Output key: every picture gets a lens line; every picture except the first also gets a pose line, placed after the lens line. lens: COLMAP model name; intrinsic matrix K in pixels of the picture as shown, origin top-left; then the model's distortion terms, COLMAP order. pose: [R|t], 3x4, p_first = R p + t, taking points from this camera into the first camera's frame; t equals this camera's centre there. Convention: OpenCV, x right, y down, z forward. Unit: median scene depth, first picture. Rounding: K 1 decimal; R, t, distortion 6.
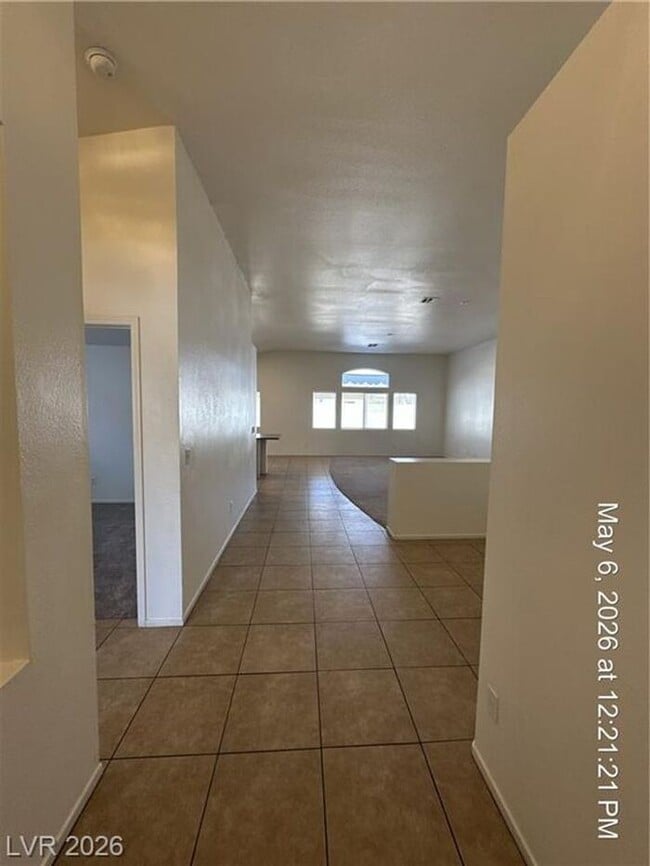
lens RADIAL K [[346.0, 0, 325.0], [0, 346.0, 433.0], [0, 0, 1]] dist [0.001388, 0.000253]
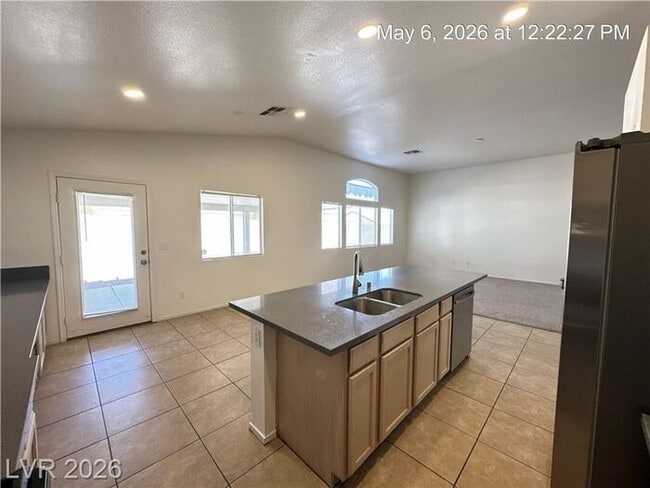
lens RADIAL K [[259.7, 0, 325.0], [0, 259.7, 244.0], [0, 0, 1]] dist [0.001388, 0.000253]
pose [[0.755011, -0.057201, 0.653212, -0.407828], [0.041640, 0.998360, 0.039296, -0.048233], [-0.654389, -0.002469, 0.756154, 0.548601]]
